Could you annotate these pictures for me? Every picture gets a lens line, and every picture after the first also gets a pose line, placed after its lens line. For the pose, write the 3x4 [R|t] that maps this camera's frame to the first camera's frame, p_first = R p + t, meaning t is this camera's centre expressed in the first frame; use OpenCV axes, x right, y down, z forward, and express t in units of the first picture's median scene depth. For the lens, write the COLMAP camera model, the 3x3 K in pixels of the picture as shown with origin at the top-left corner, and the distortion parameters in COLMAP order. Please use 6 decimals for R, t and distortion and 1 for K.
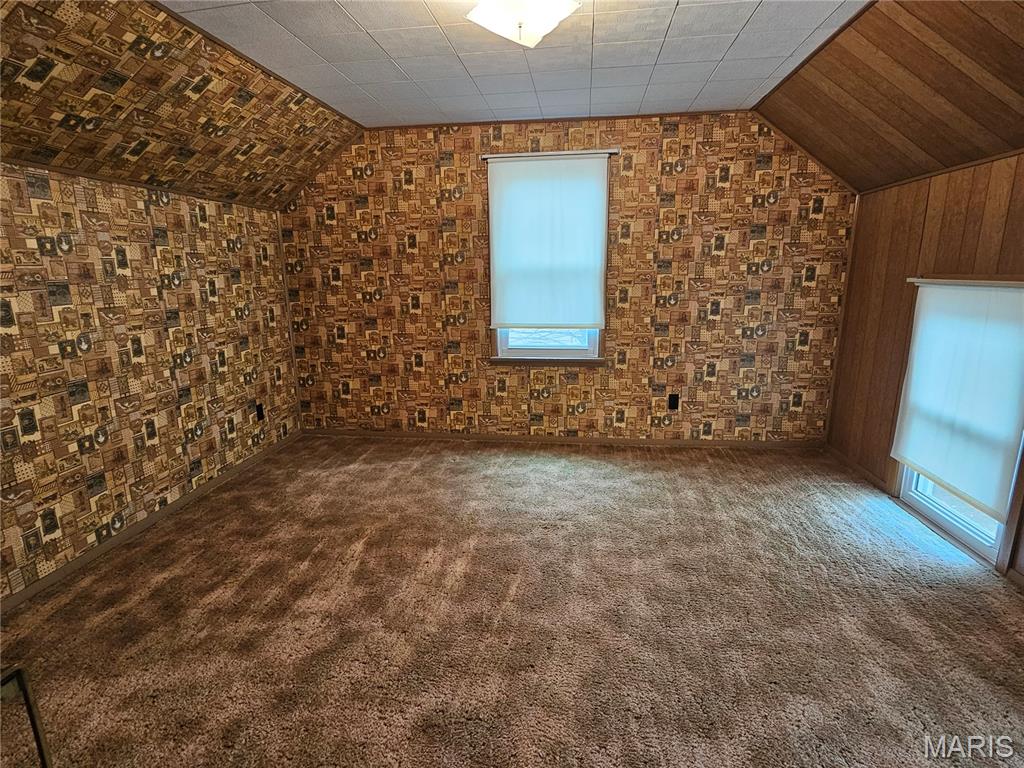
lens RADIAL K [[537.2, 0, 509.8], [0, 537.2, 385.3], [0, 0, 1]] dist [-0.004282, 0.000142]
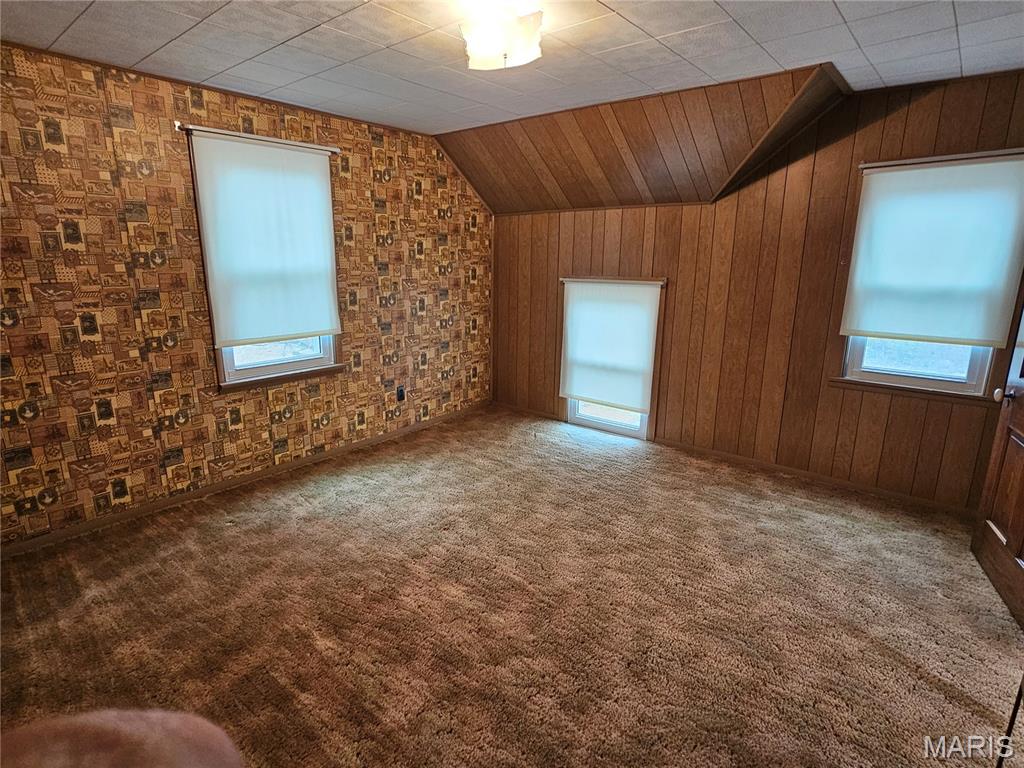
lens RADIAL K [[537.2, 0, 511.6], [0, 537.2, 383.9], [0, 0, 1]] dist [-0.004282, 0.000142]
pose [[0.537909, -0.182792, 0.822947, -0.479051], [0.167202, 0.979948, 0.108376, -0.070504], [-0.826255, 0.079302, 0.557686, 0.216545]]
